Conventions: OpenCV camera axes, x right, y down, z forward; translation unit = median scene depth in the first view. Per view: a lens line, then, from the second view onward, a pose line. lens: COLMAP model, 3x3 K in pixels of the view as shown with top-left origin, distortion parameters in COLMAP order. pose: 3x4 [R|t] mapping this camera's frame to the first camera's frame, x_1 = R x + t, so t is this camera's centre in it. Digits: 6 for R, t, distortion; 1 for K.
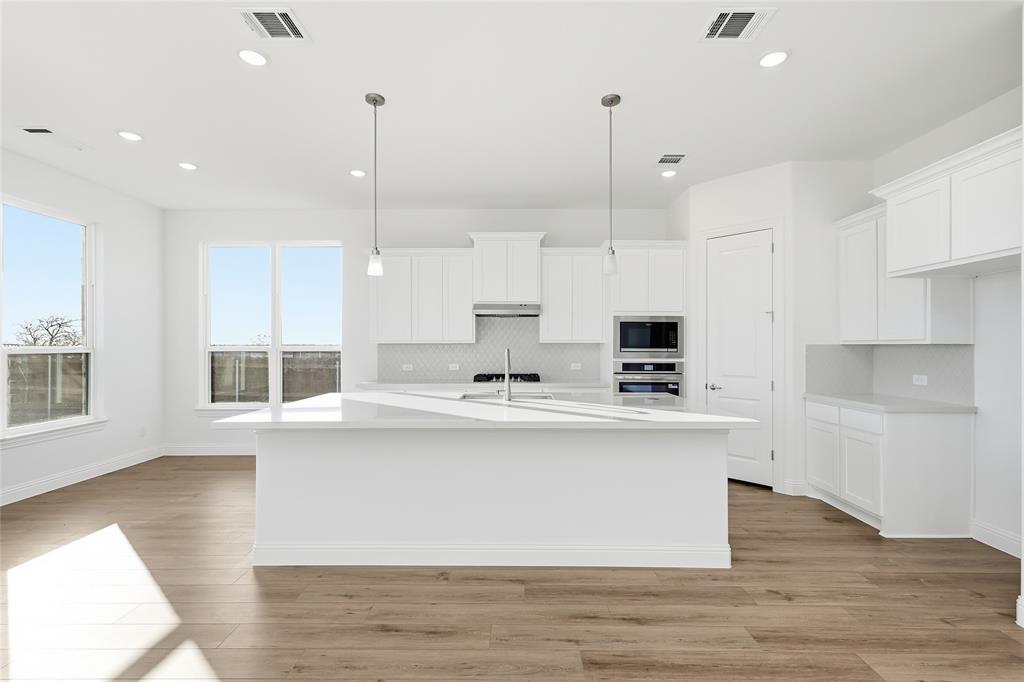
lens RADIAL K [[451.0, 0, 512.6], [0, 451.0, 343.8], [0, 0, 1]] dist [0.008109, -0.001508]
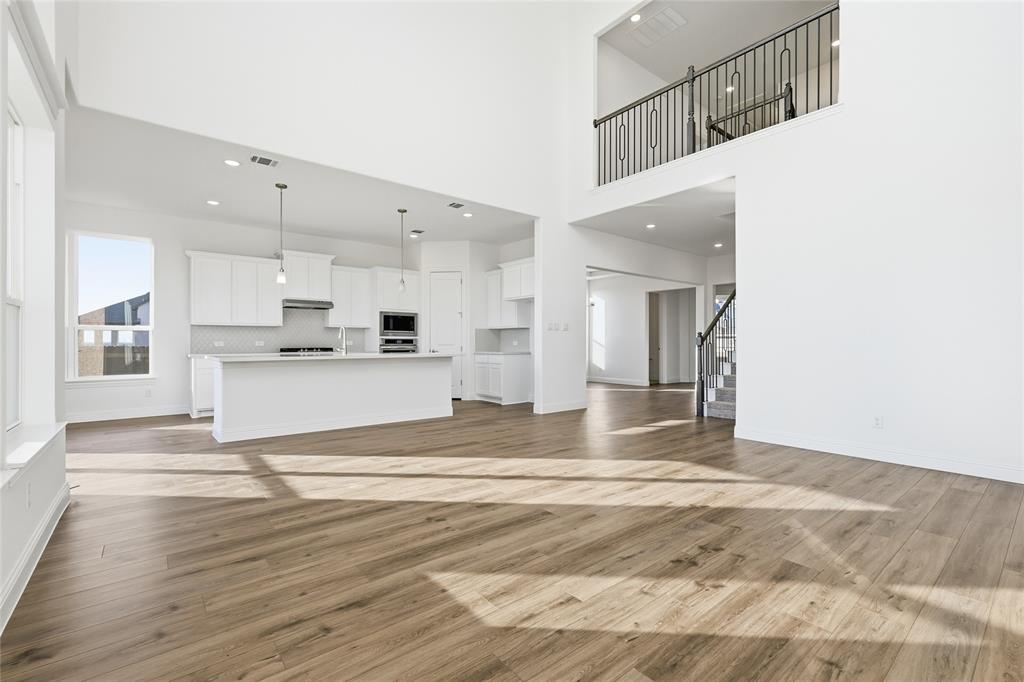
lens RADIAL K [[451.0, 0, 513.2], [0, 451.0, 335.2], [0, 0, 1]] dist [0.008109, -0.001508]
pose [[0.772319, 0.010194, 0.635153, -0.499694], [-0.000664, 0.999884, -0.015240, 0.058205], [-0.635234, 0.011349, 0.772236, -0.669600]]
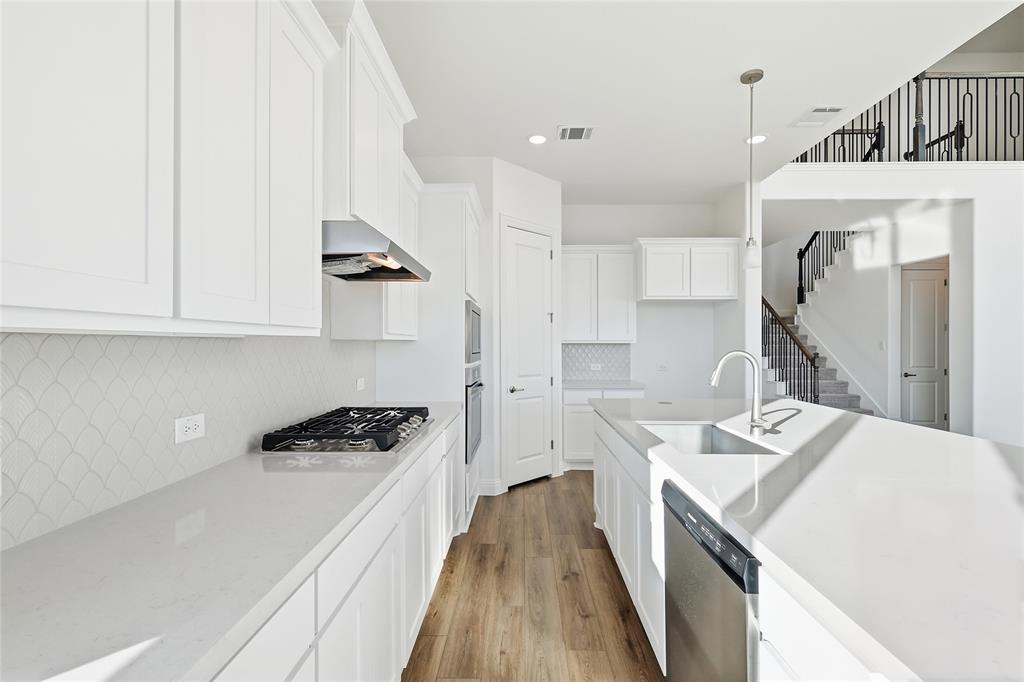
lens RADIAL K [[451.0, 0, 505.1], [0, 451.0, 341.3], [0, 0, 1]] dist [0.008109, -0.001508]
pose [[0.005247, 0.005194, 0.999973, -0.477847], [-0.004749, 0.999975, -0.005169, 0.002762], [-0.999975, -0.004722, 0.005272, 1.029060]]
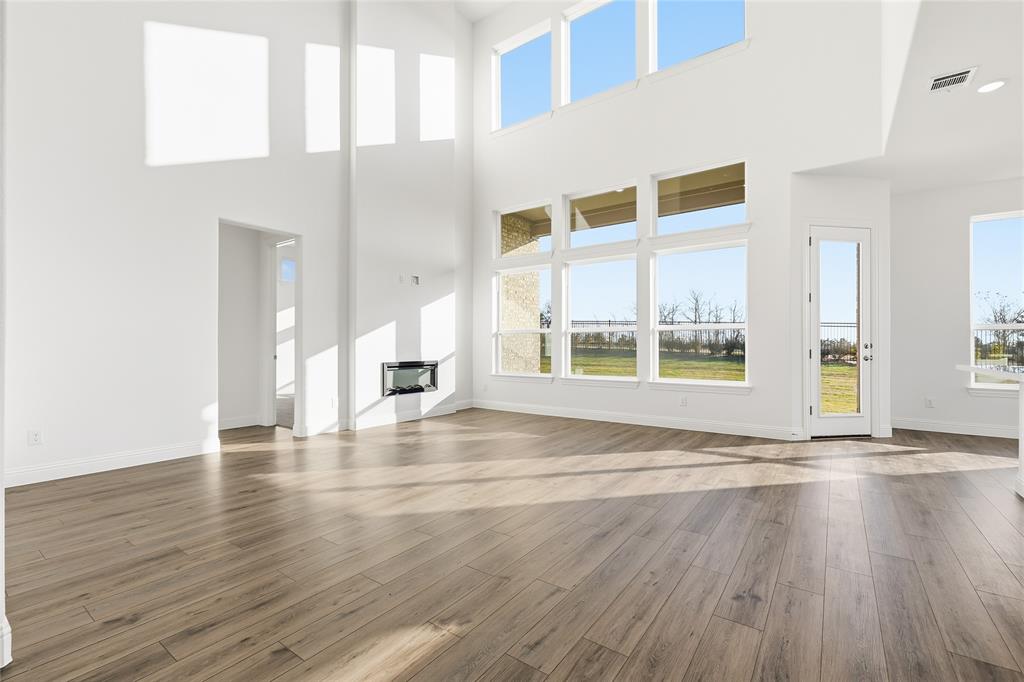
lens RADIAL K [[451.0, 0, 518.4], [0, 451.0, 340.9], [0, 0, 1]] dist [0.008109, -0.001508]
pose [[-0.574477, -0.006996, -0.818491, 0.731201], [0.002686, 0.999942, -0.010432, 0.059606], [0.818516, -0.008192, -0.574425, 0.376108]]
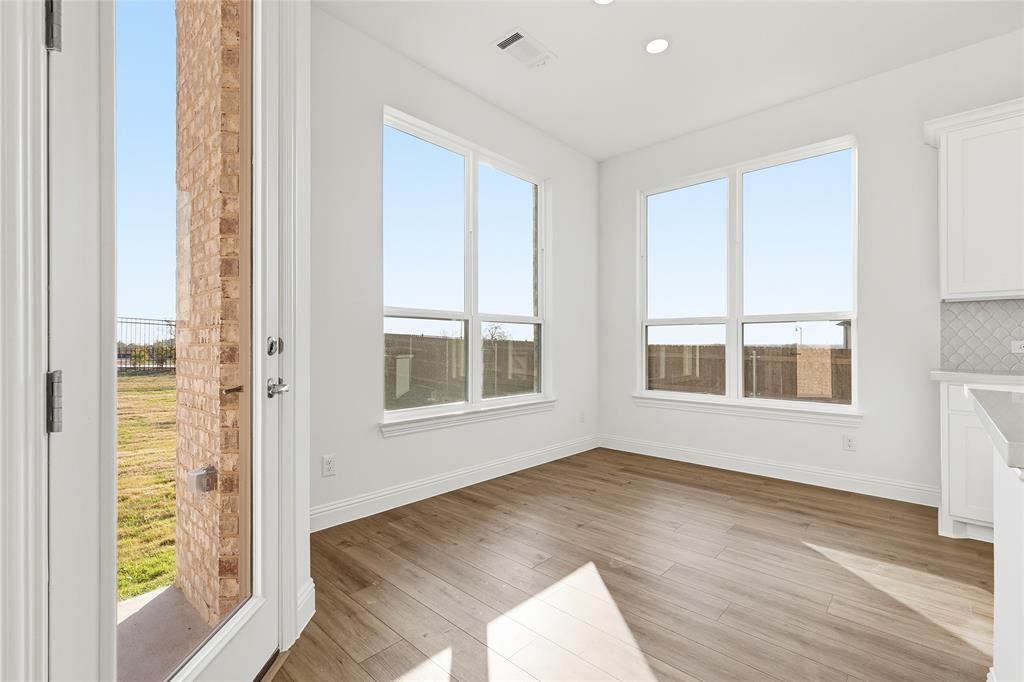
lens RADIAL K [[451.0, 0, 514.2], [0, 451.0, 345.1], [0, 0, 1]] dist [0.008109, -0.001508]
pose [[0.735927, 0.002743, -0.677055, -0.380085], [-0.000536, 0.999994, 0.003470, 0.061131], [0.677061, -0.002191, 0.735924, 0.316140]]
